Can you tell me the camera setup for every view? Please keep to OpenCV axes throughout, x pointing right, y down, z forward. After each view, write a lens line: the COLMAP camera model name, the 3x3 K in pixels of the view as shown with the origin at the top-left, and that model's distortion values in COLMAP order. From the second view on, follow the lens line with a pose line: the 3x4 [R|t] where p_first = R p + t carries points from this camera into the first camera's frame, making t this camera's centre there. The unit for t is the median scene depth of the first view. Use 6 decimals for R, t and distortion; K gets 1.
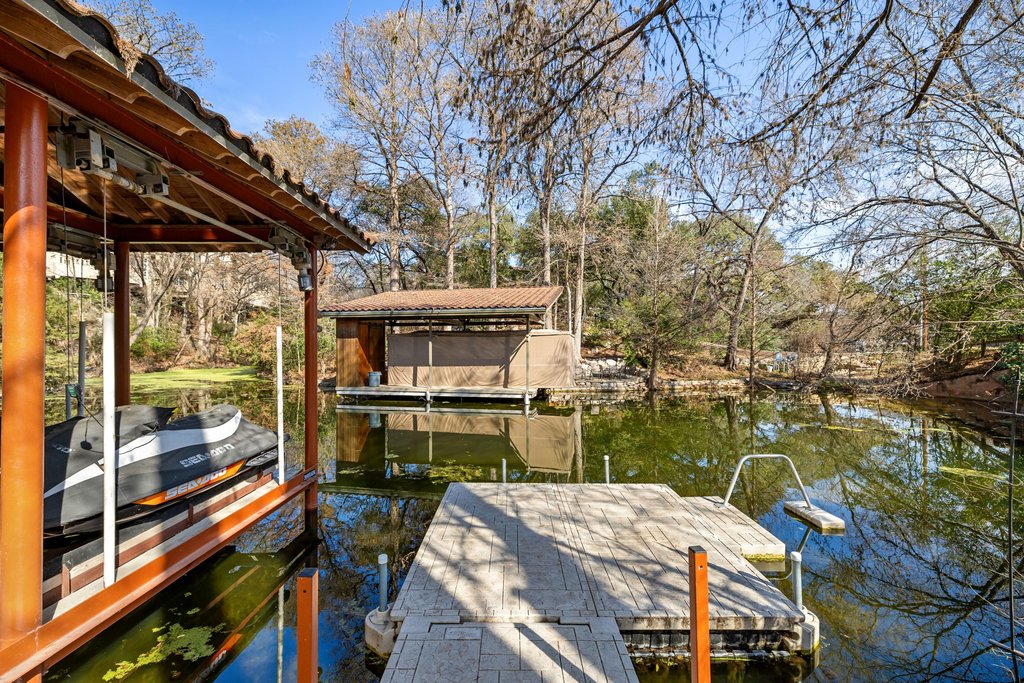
lens RADIAL K [[435.8, 0, 510.6], [0, 435.8, 347.3], [0, 0, 1]] dist [0.000586, 0.000220]
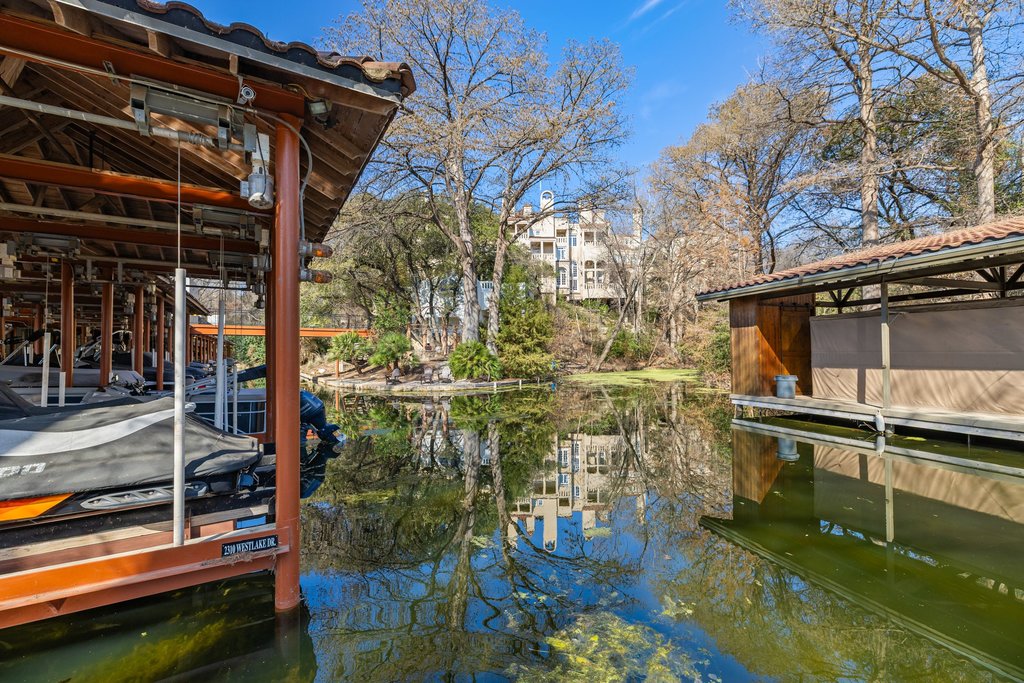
lens RADIAL K [[435.8, 0, 510.6], [0, 435.8, 347.3], [0, 0, 1]] dist [0.000586, 0.000220]
pose [[0.503635, -0.019181, -0.863704, 0.048875], [0.011810, 0.999813, -0.015317, 0.018963], [0.863836, -0.002486, 0.503767, 0.309509]]
